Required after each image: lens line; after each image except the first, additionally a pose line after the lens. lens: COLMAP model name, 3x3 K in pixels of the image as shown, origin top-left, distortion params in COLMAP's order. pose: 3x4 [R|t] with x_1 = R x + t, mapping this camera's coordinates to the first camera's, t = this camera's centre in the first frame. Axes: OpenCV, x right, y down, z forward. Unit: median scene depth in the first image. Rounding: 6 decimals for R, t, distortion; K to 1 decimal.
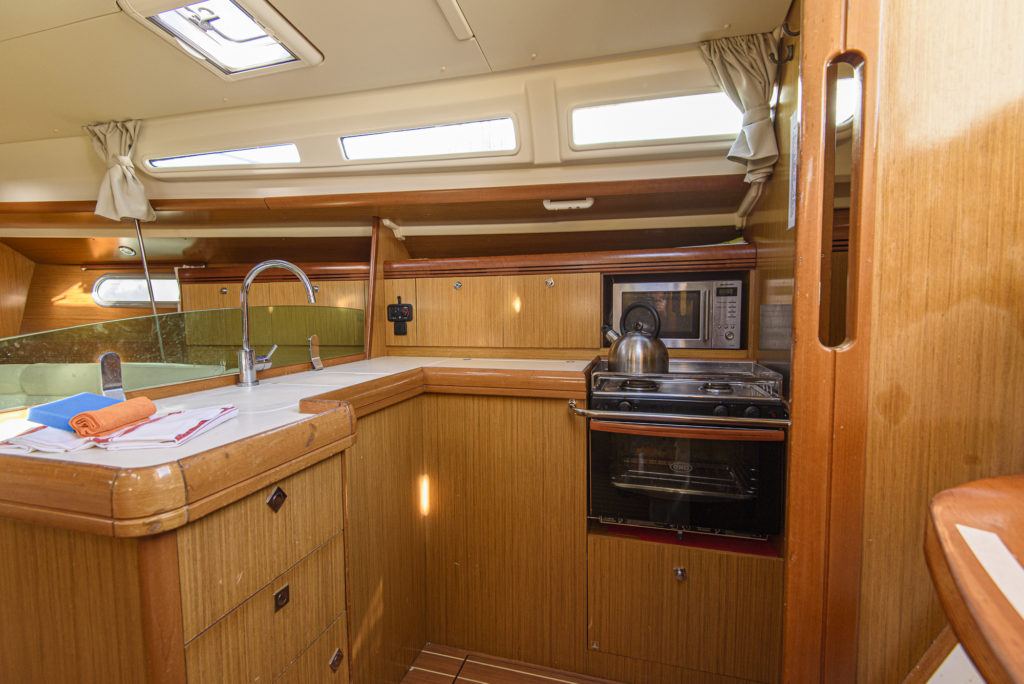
lens RADIAL K [[460.6, 0, 512.0], [0, 460.6, 342.0], [0, 0, 1]] dist [0.031372, -0.021879]
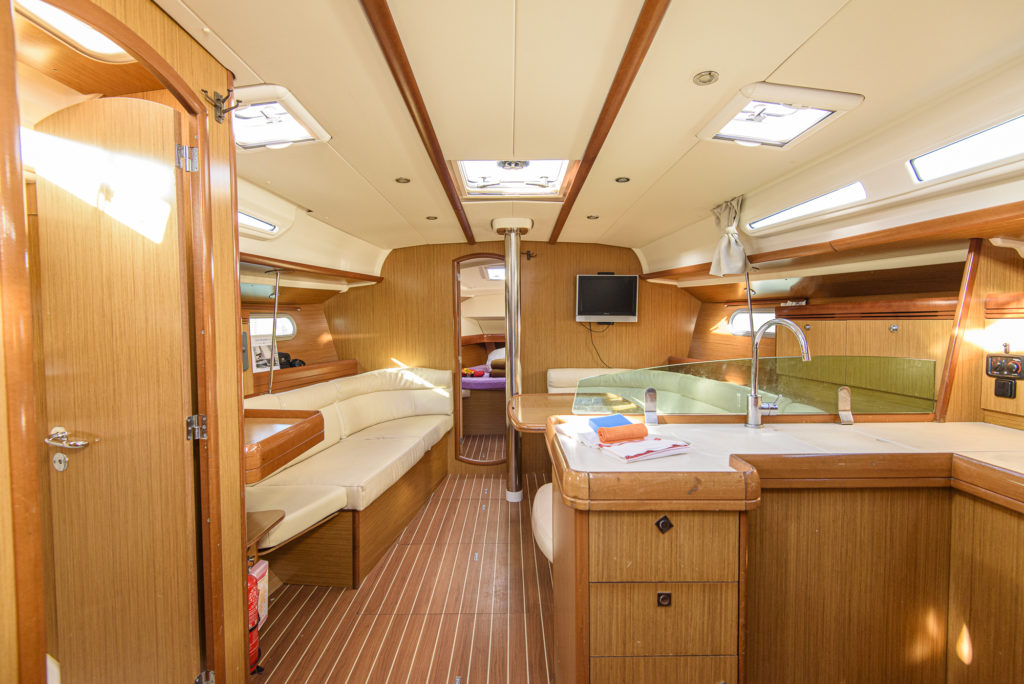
lens RADIAL K [[460.6, 0, 512.0], [0, 460.6, 342.0], [0, 0, 1]] dist [0.031372, -0.021879]
pose [[0.281717, 0.049415, -0.958224, 0.347045], [-0.065136, 0.997354, 0.032283, -0.111969], [0.957284, 0.053321, 0.284190, 0.090430]]
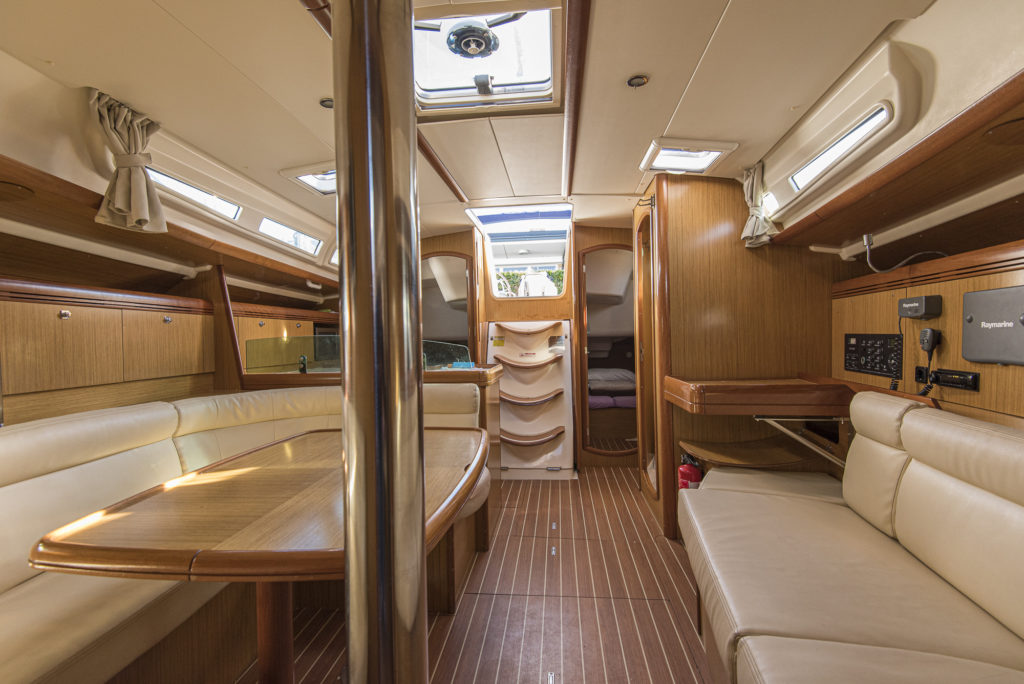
lens RADIAL K [[460.6, 0, 512.0], [0, 460.6, 342.0], [0, 0, 1]] dist [0.031372, -0.021879]
pose [[-0.180736, 0.006288, 0.983512, -2.460249], [0.092824, 0.995625, 0.010692, -0.012373], [-0.979142, 0.093226, -0.180529, 0.731667]]
